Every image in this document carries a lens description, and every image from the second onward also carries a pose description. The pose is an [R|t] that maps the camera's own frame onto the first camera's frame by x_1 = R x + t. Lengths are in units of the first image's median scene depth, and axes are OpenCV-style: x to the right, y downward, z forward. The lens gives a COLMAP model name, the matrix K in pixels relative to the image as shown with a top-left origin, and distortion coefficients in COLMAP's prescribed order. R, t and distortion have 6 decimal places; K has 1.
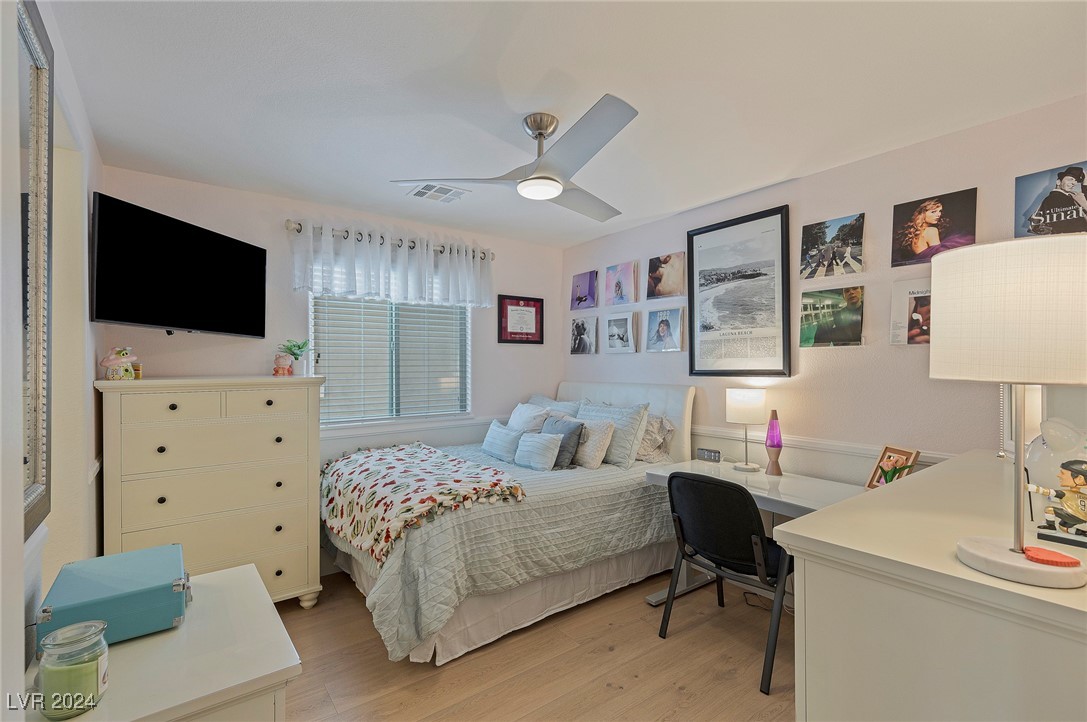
lens RADIAL K [[492.8, 0, 543.5], [0, 492.8, 361.0], [0, 0, 1]] dist [0.000749, 0.000044]
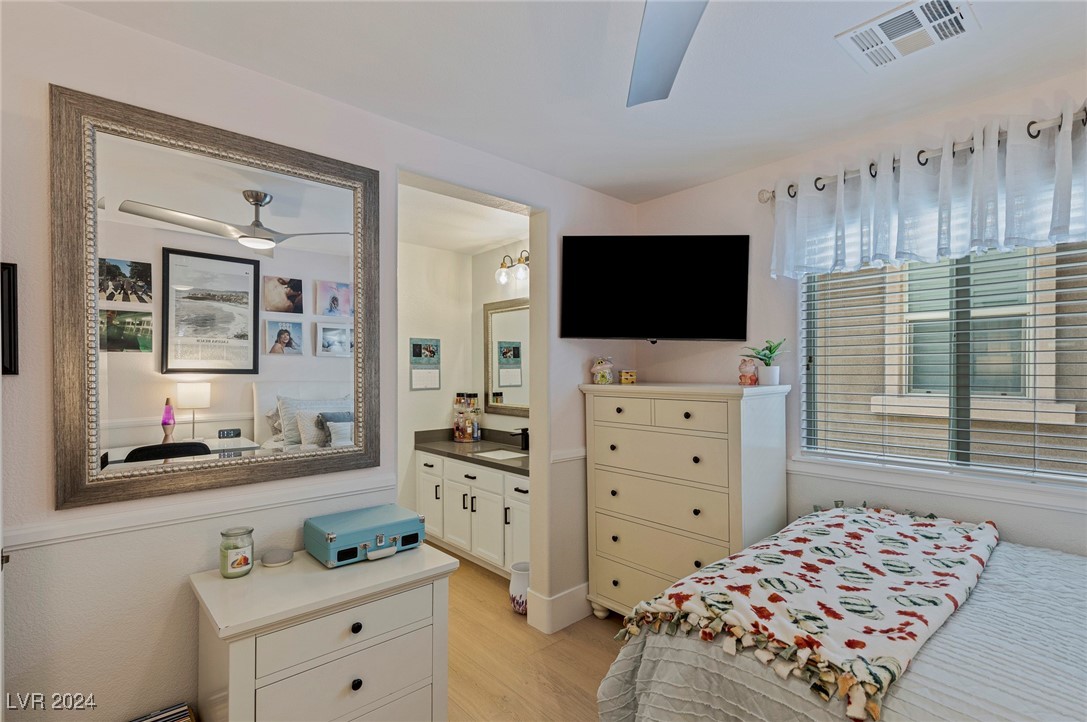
lens RADIAL K [[492.8, 0, 543.5], [0, 492.8, 361.0], [0, 0, 1]] dist [0.000749, 0.000044]
pose [[0.071535, -0.025578, -0.997110, 0.332401], [0.000734, 0.999672, -0.025591, 0.012699], [0.997438, 0.001099, 0.071531, 0.751251]]
